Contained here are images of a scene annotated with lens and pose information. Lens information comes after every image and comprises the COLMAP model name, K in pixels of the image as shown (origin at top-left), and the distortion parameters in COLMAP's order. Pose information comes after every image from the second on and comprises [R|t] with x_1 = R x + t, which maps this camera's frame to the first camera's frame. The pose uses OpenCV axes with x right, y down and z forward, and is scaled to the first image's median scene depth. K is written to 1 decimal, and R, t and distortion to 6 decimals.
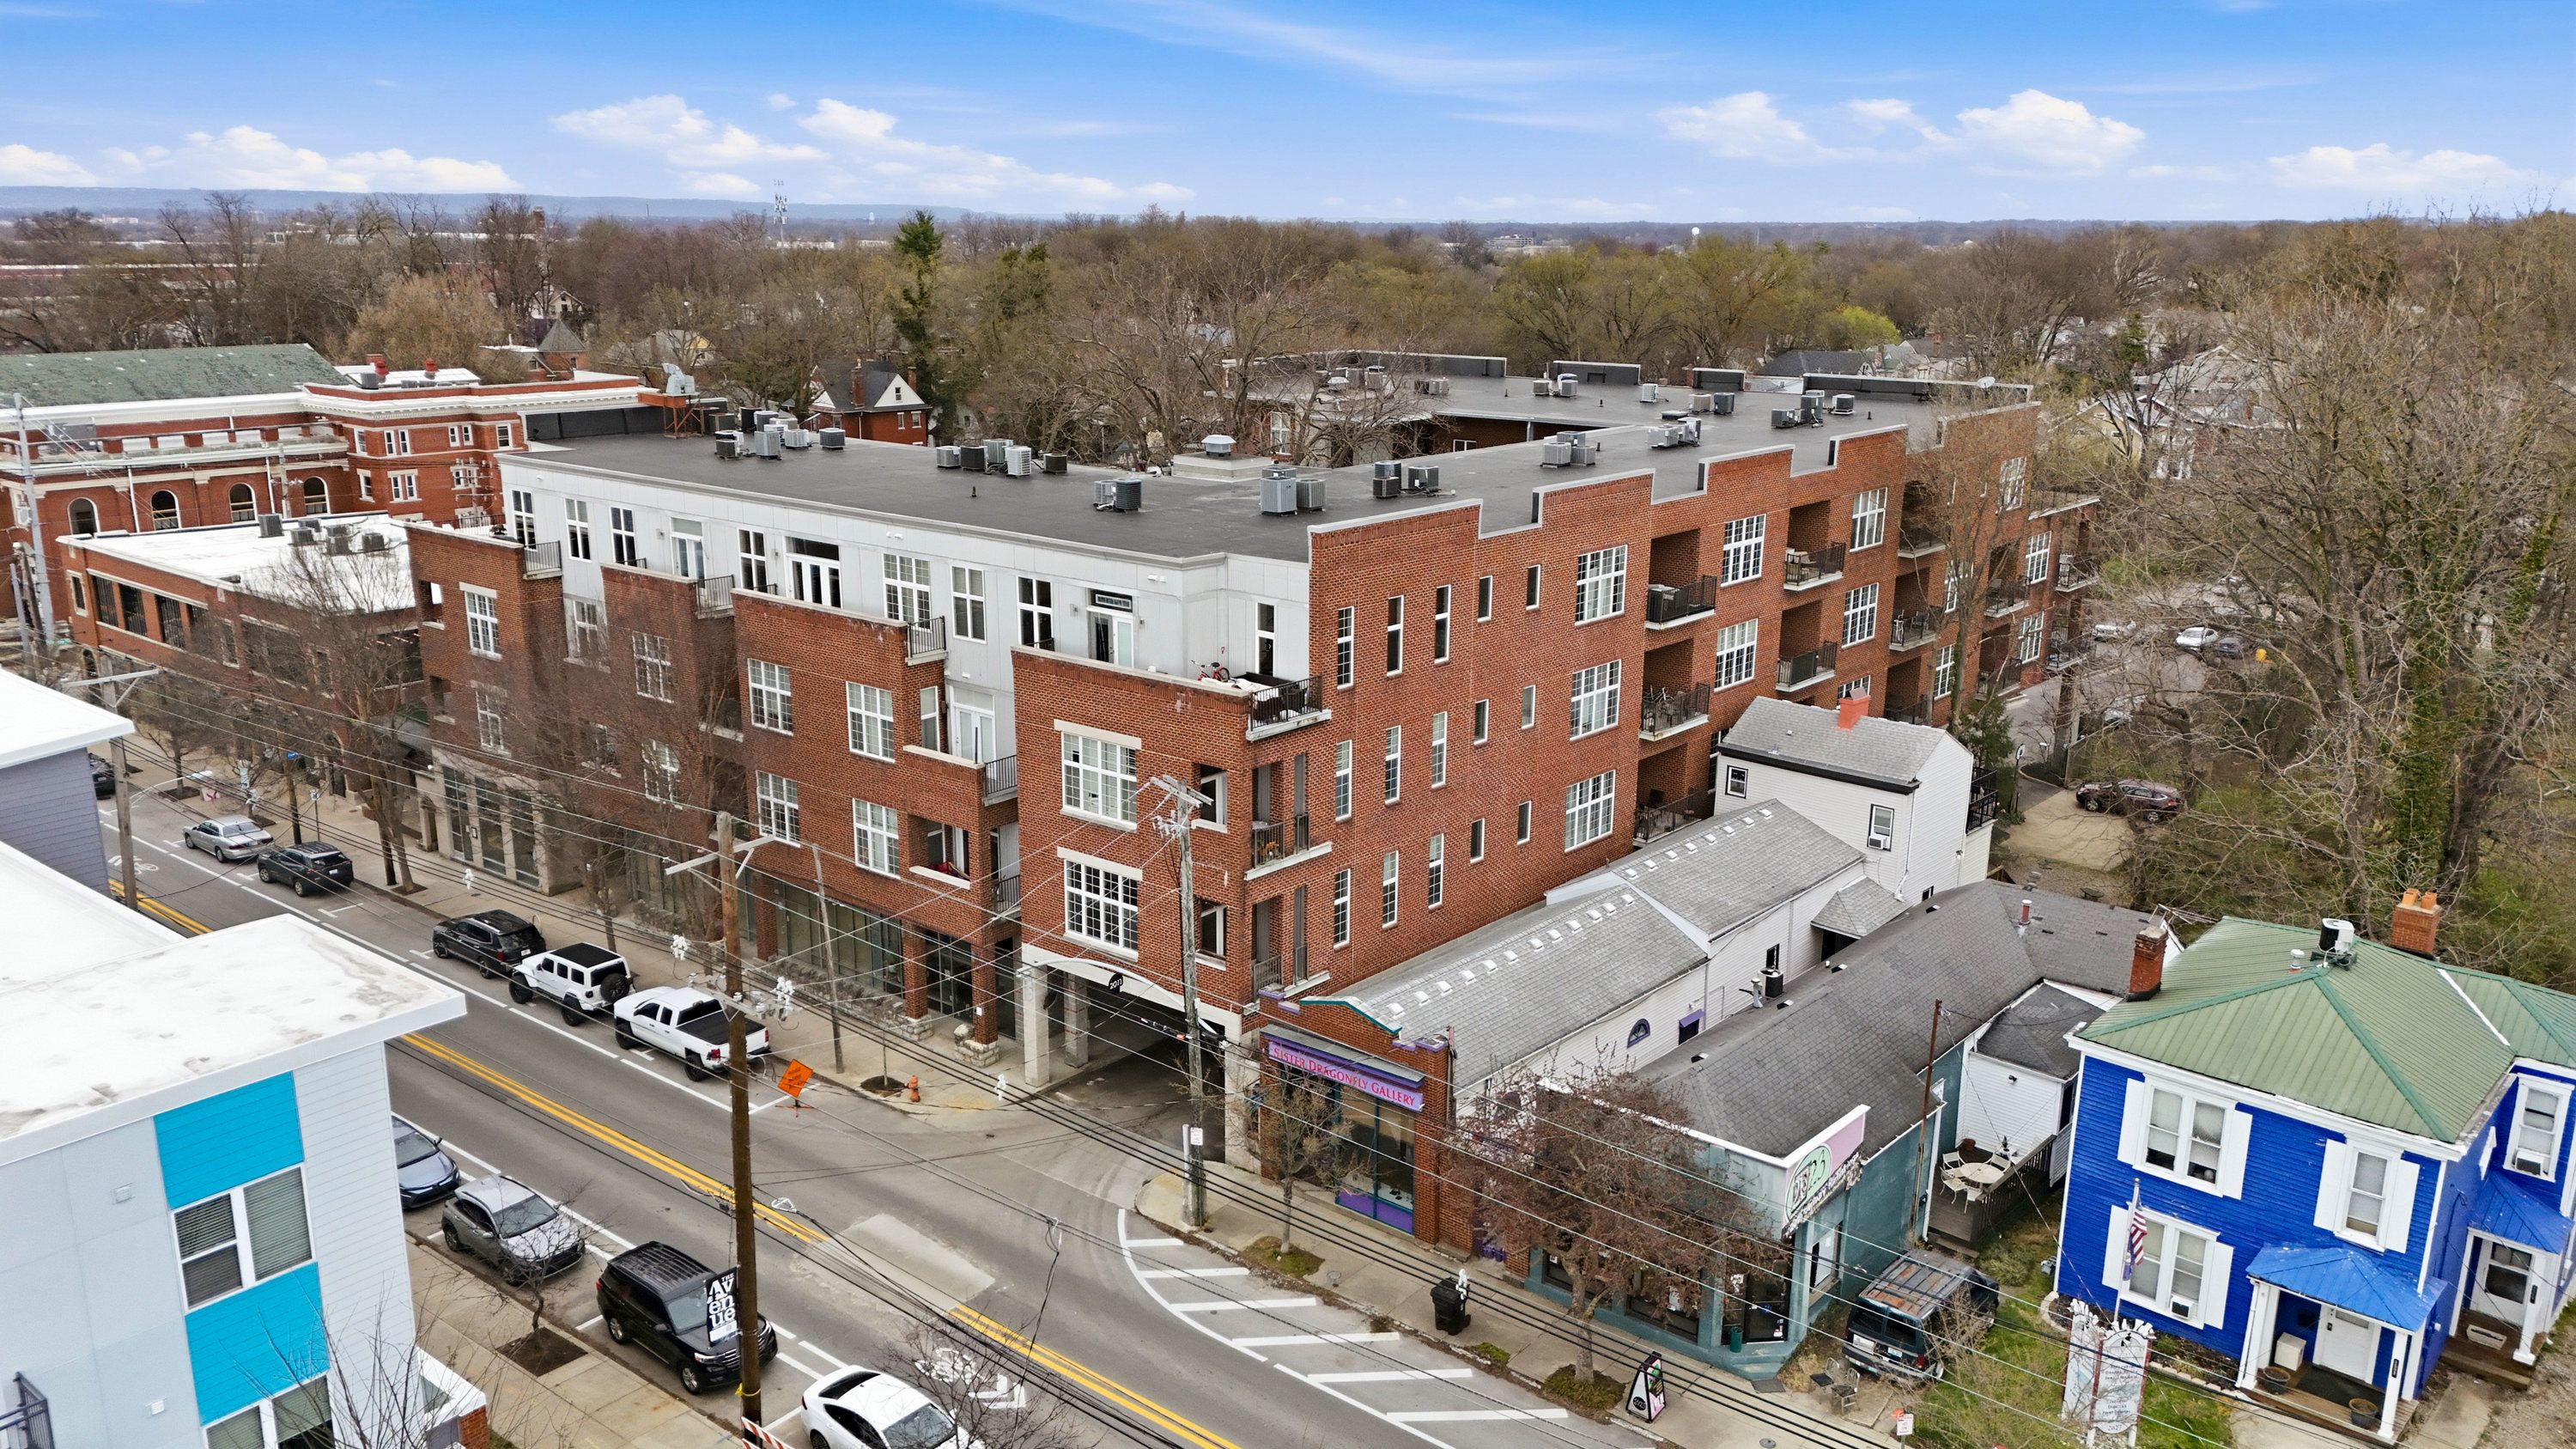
lens RADIAL K [[1860.1, 0, 1298.6], [0, 1860.1, 738.2], [0, 0, 1]] dist [0.036839, -0.020459]
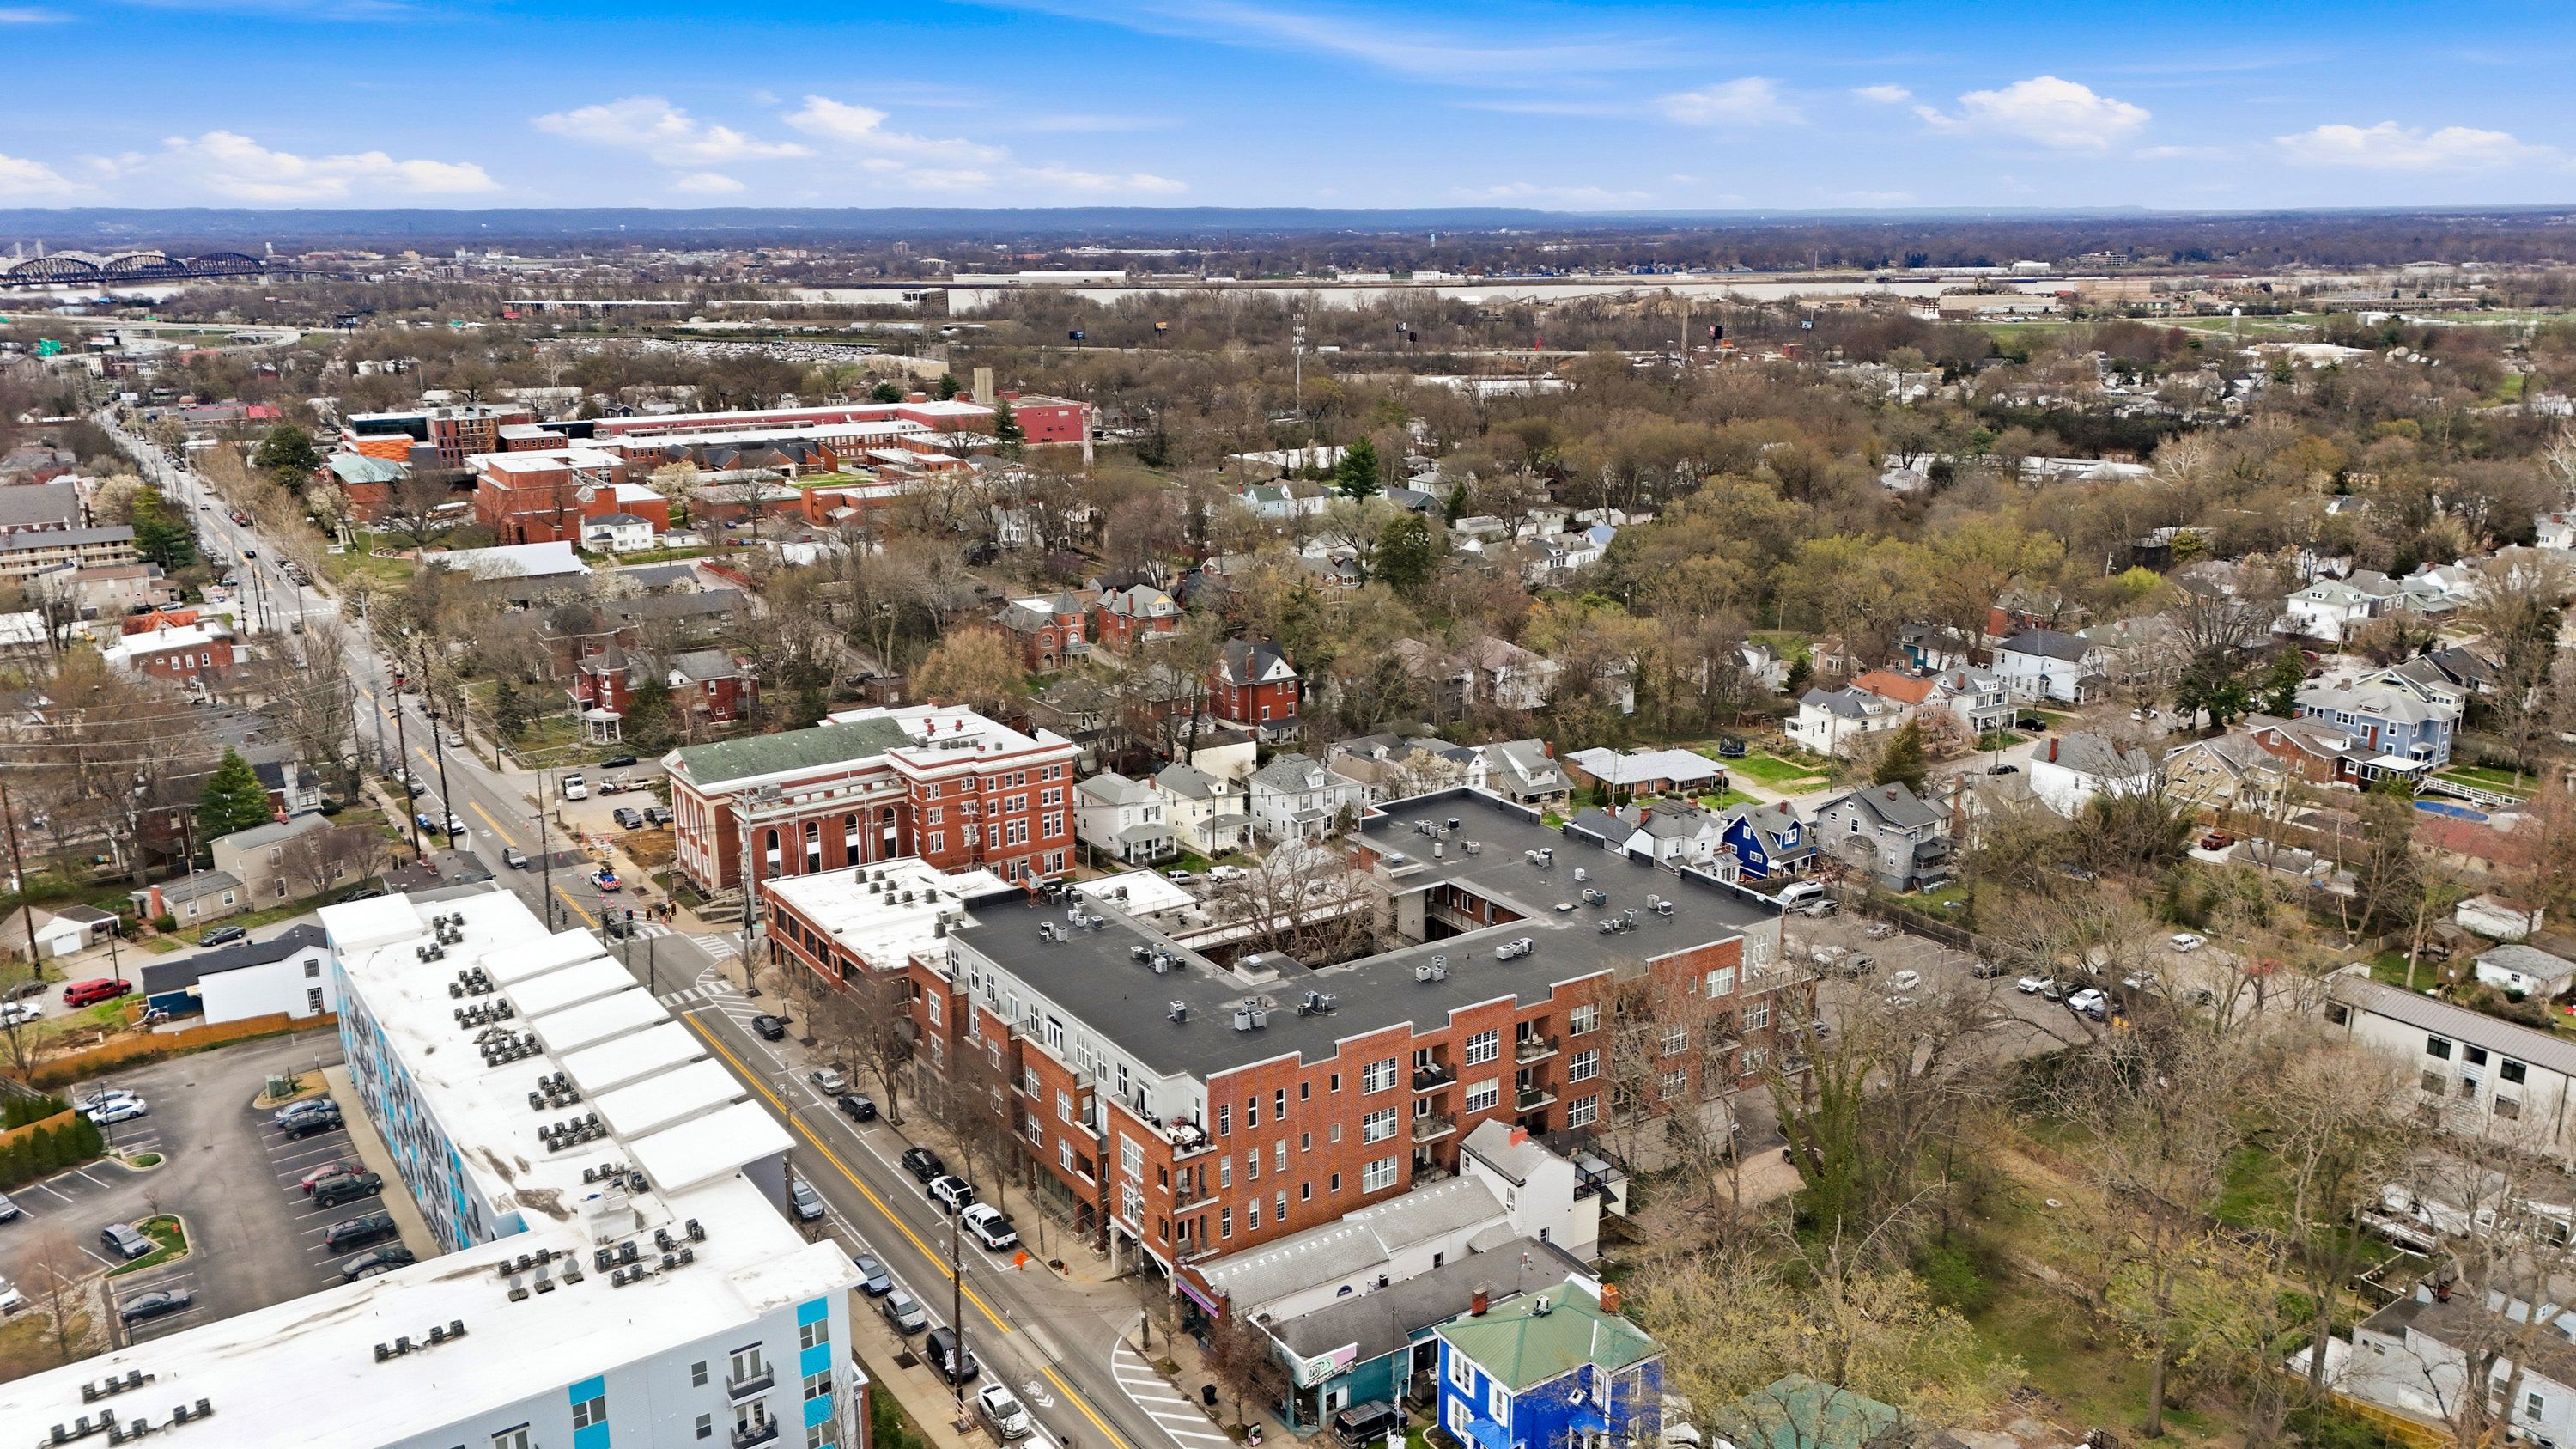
lens RADIAL K [[1860.1, 0, 1290.5], [0, 1860.1, 711.9], [0, 0, 1]] dist [0.036839, -0.020459]
pose [[0.957843, 0.054065, -0.282158, 0.694370], [-0.060187, 0.998102, -0.013070, -0.502765], [0.280916, 0.029501, 0.959279, -1.223002]]
